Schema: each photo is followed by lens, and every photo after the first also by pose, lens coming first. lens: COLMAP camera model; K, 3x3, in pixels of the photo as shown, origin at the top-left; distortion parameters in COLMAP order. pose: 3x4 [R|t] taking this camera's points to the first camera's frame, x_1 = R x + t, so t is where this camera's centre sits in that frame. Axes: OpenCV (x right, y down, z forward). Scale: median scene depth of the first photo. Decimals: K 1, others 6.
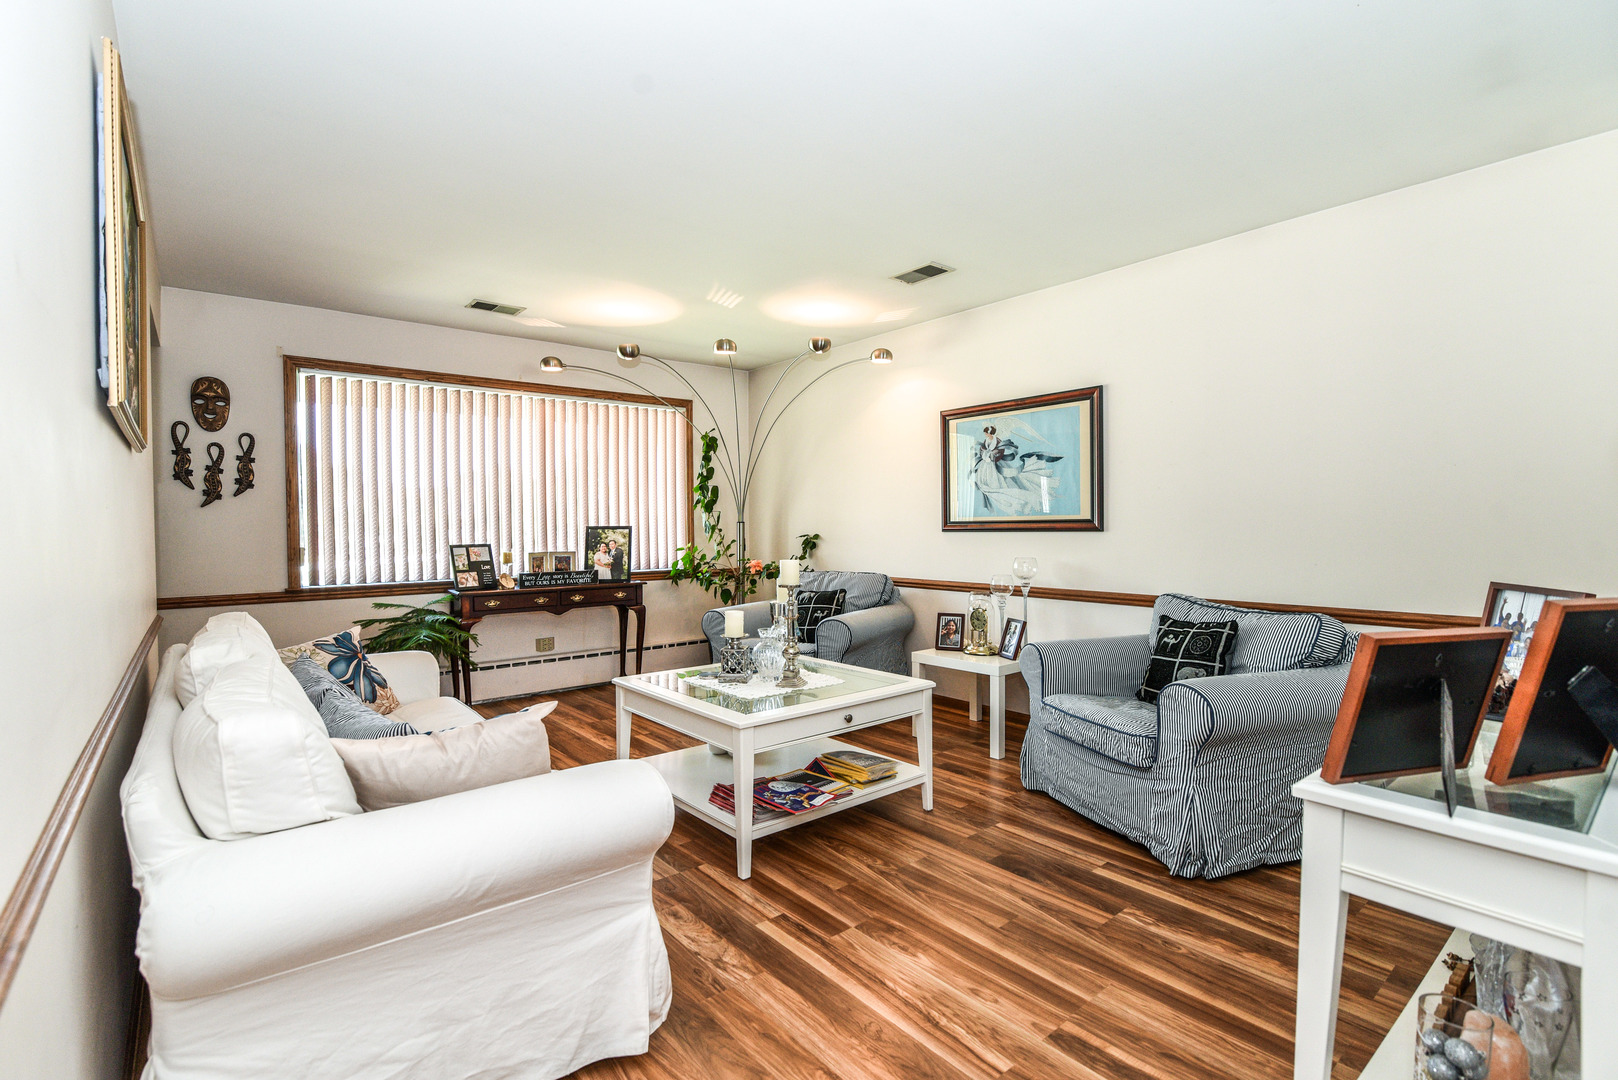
lens RADIAL K [[750.6, 0, 809.0], [0, 750.6, 540.0], [0, 0, 1]] dist [-0.020289, 0.000446]
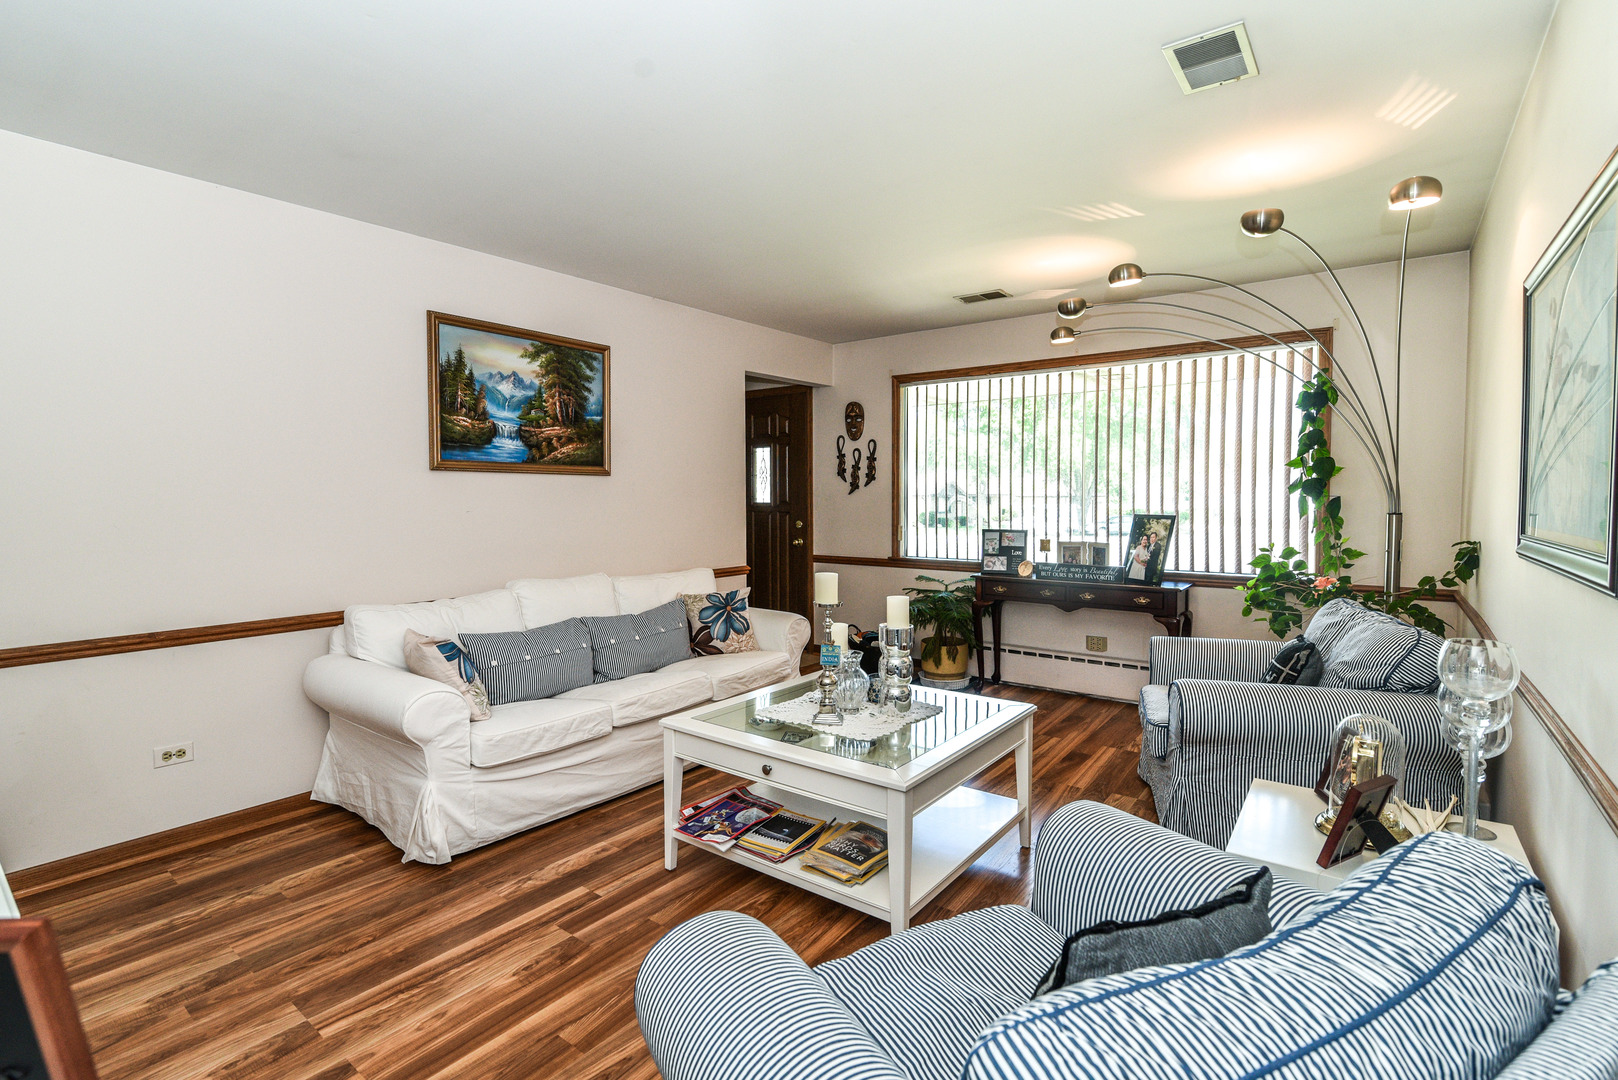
lens RADIAL K [[756.9, 0, 774.3], [0, 756.9, 522.8], [0, 0, 1]] dist [-0.019831, -0.000253]
pose [[0.203106, 0.042492, -0.978234, 0.547320], [-0.017663, 0.999054, 0.039729, -0.042757], [0.978997, 0.009210, 0.203665, 0.532068]]
